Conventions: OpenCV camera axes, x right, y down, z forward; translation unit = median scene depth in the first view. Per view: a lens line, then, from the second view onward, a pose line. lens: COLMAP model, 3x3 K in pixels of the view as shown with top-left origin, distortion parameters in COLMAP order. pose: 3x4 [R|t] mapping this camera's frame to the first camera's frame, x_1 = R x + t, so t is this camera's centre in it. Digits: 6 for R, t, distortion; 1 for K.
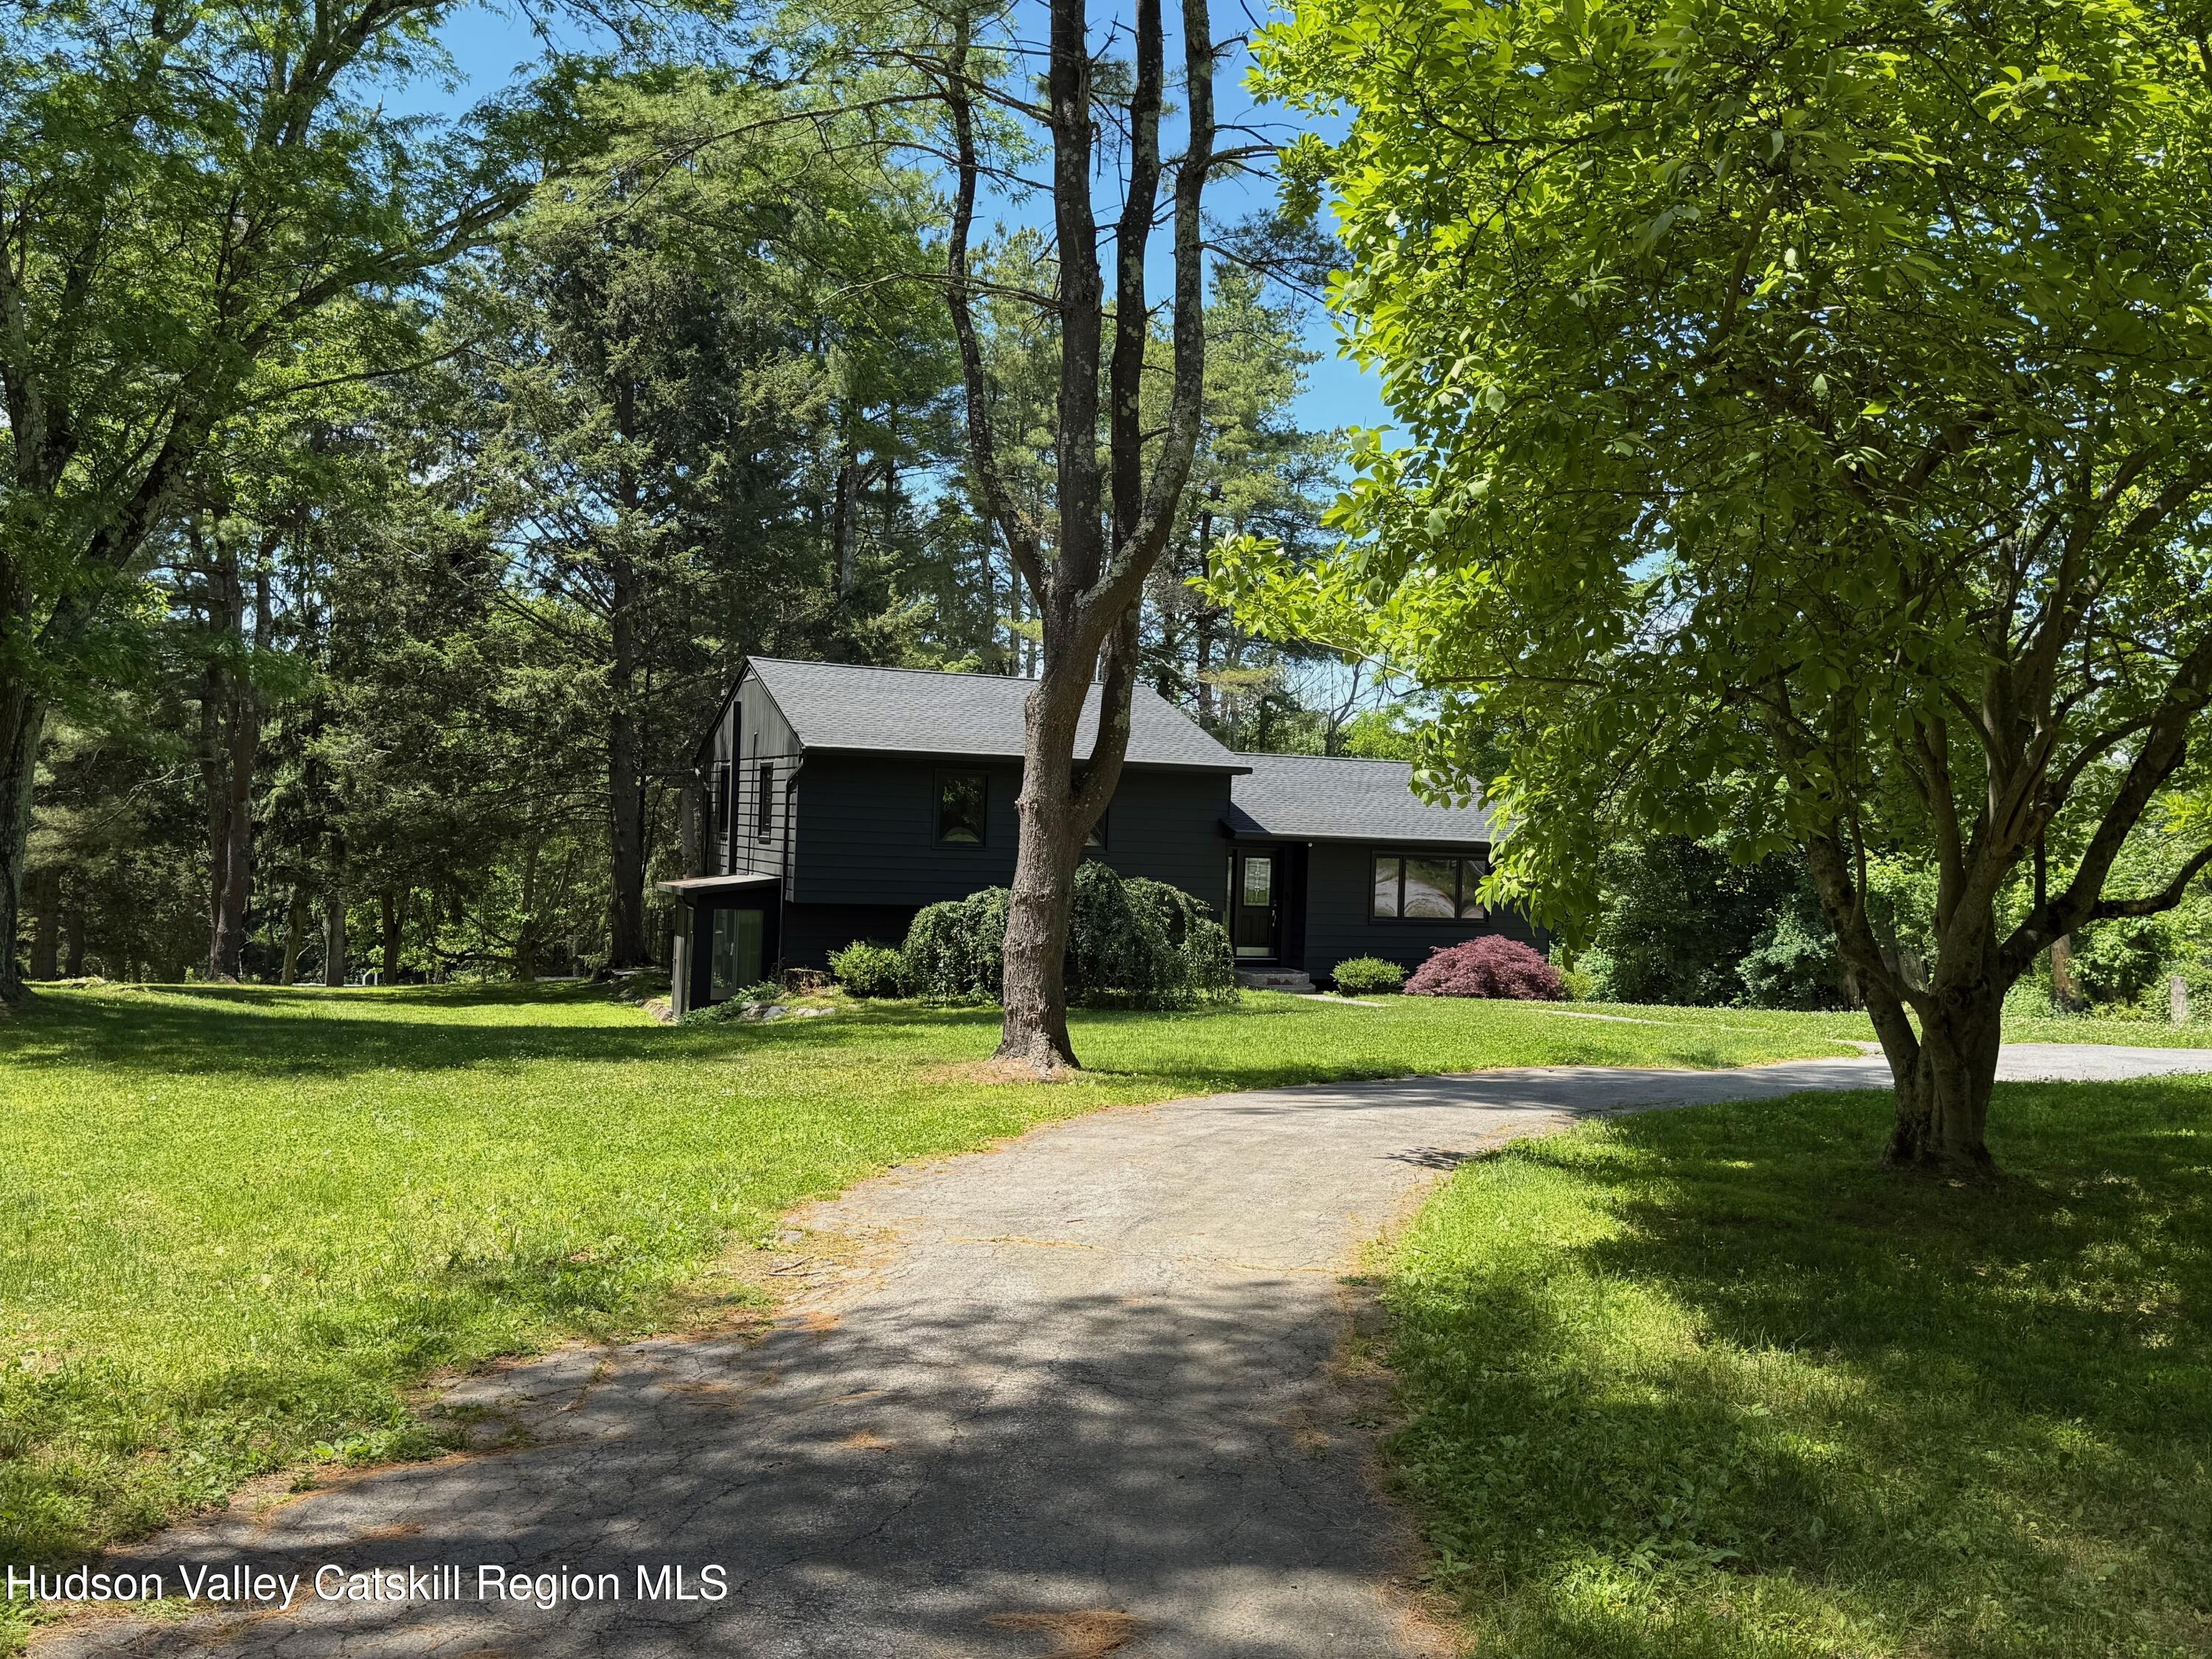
lens RADIAL K [[1996.0, 0, 1105.1], [0, 1996.0, 826.8], [0, 0, 1]] dist [-0.000252, 0.000133]
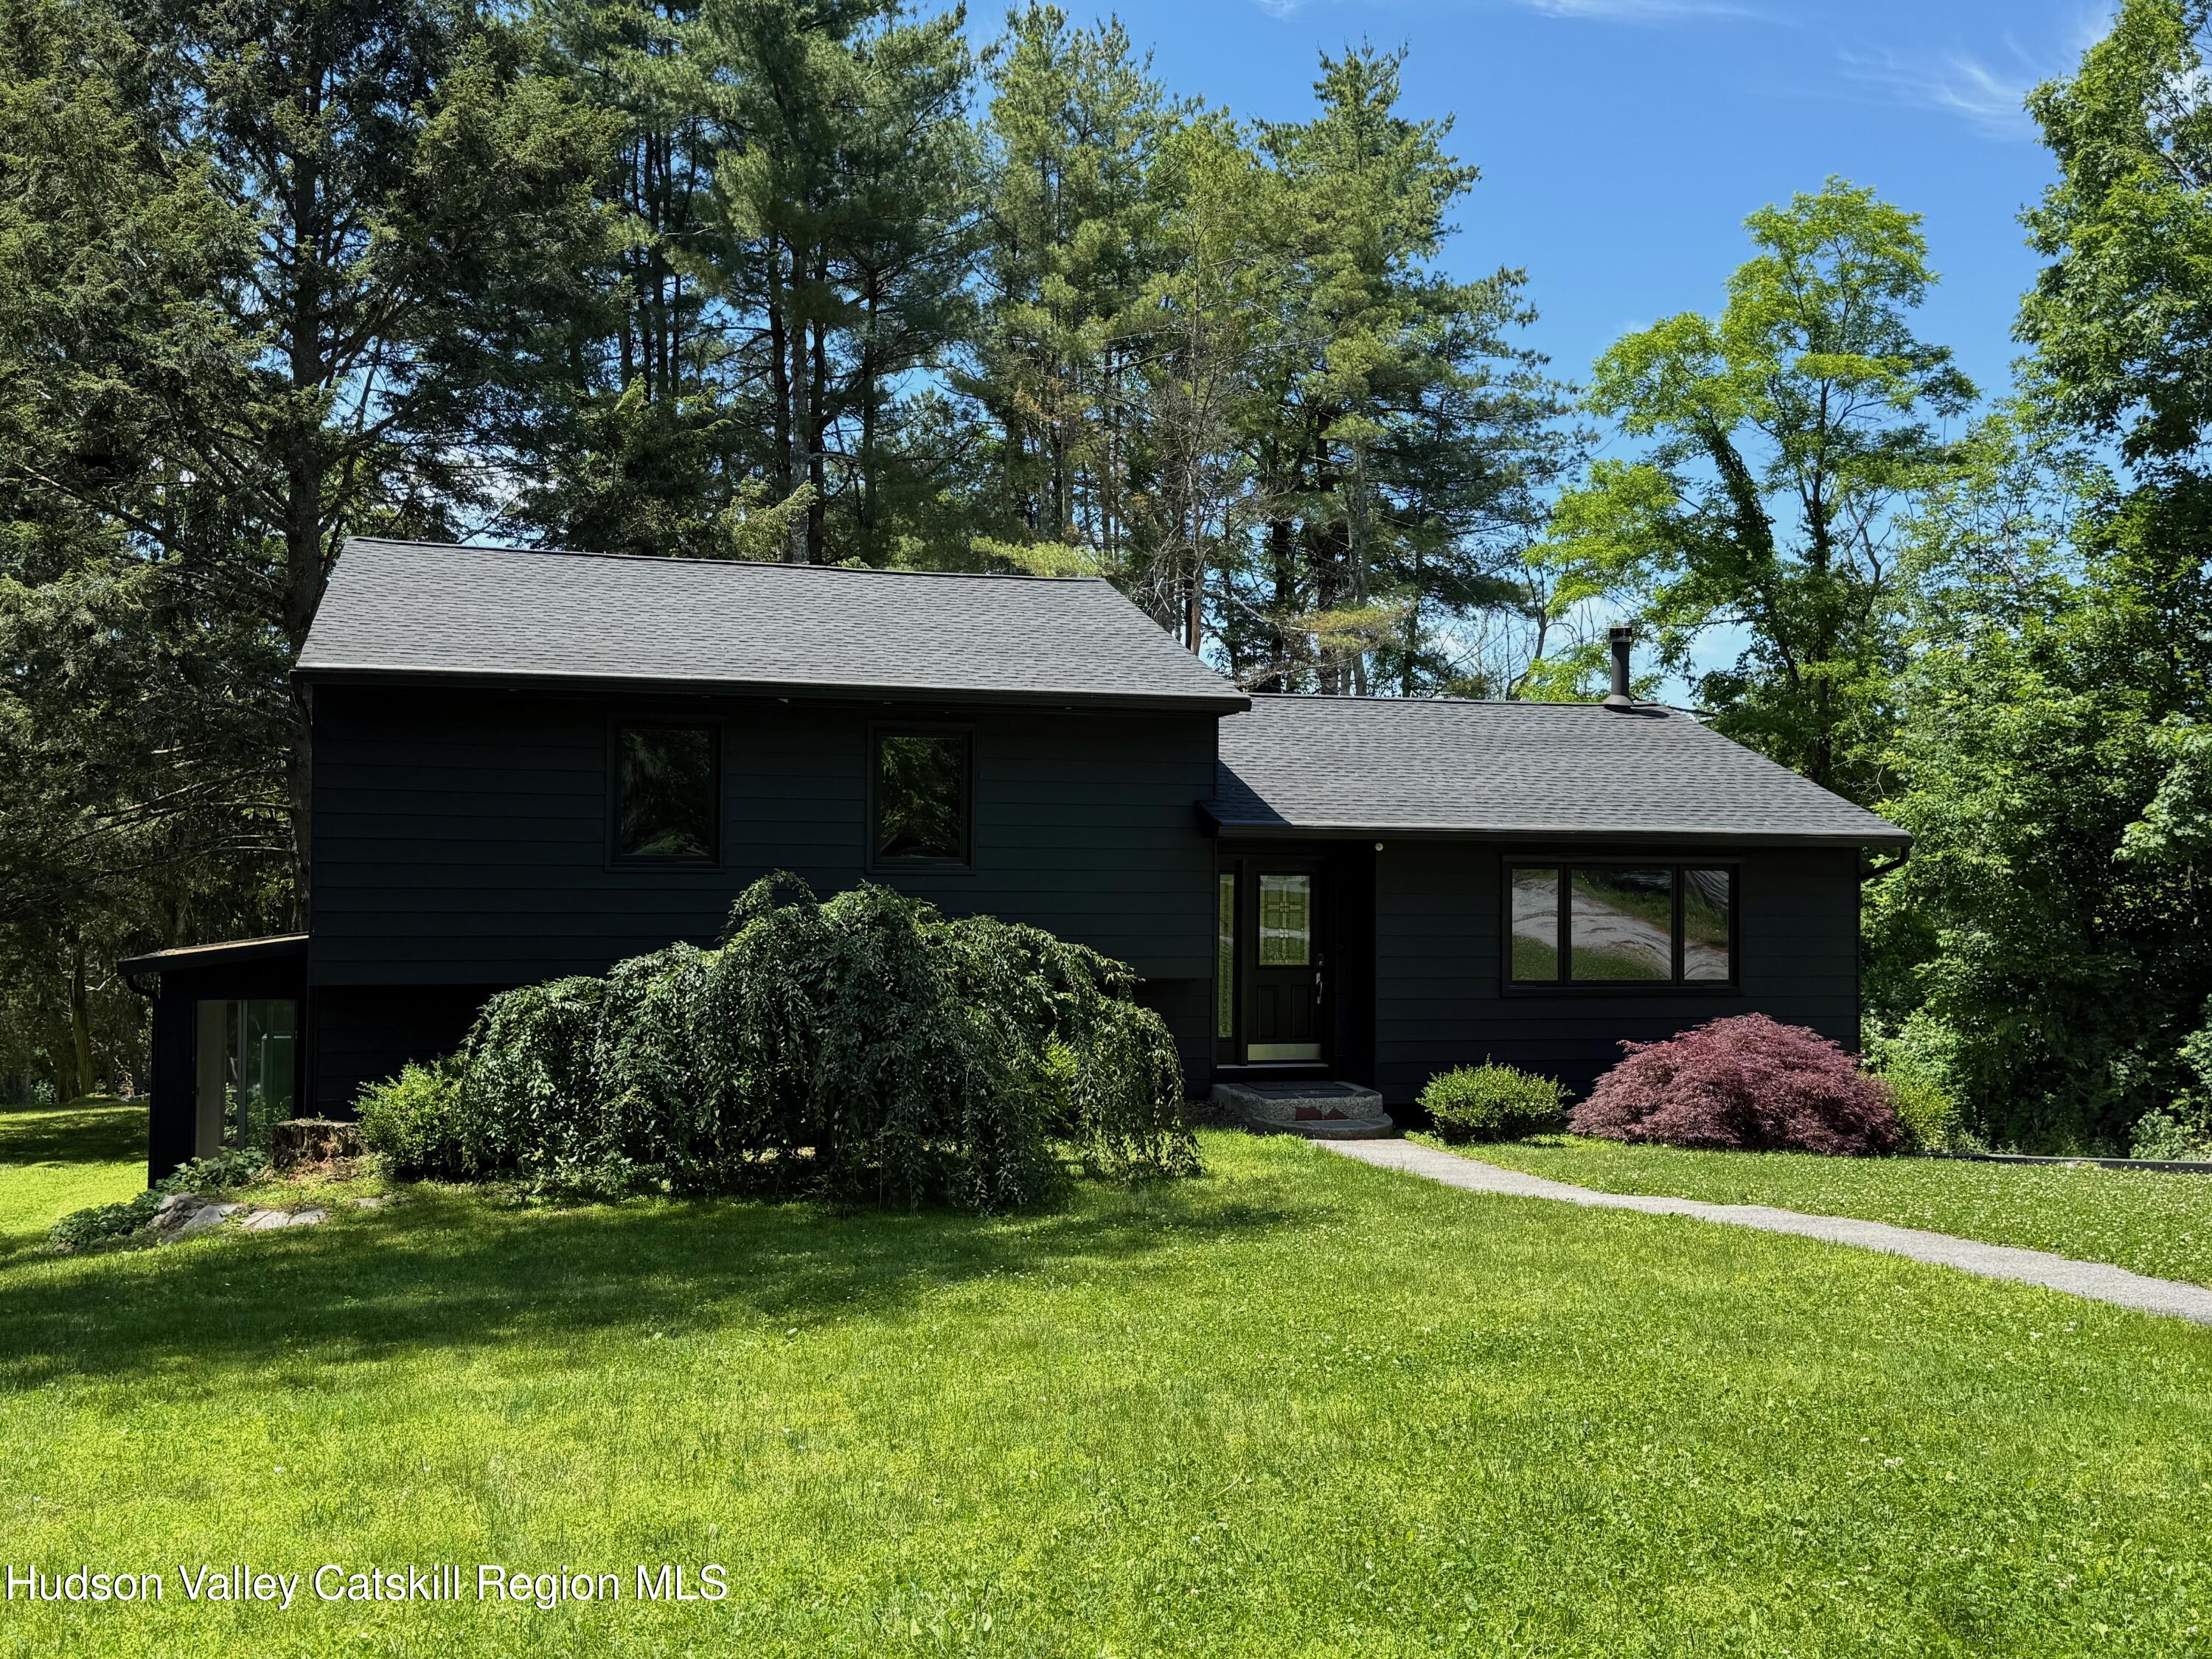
lens RADIAL K [[2134.3, 0, 1107.9], [0, 2134.3, 826.1], [0, 0, 1]] dist [0.088101, 0.000000]
pose [[0.994397, -0.030200, -0.101304, 0.091474], [0.027774, 0.999295, -0.025274, 0.016057], [0.101995, 0.022319, 0.994534, 0.447005]]
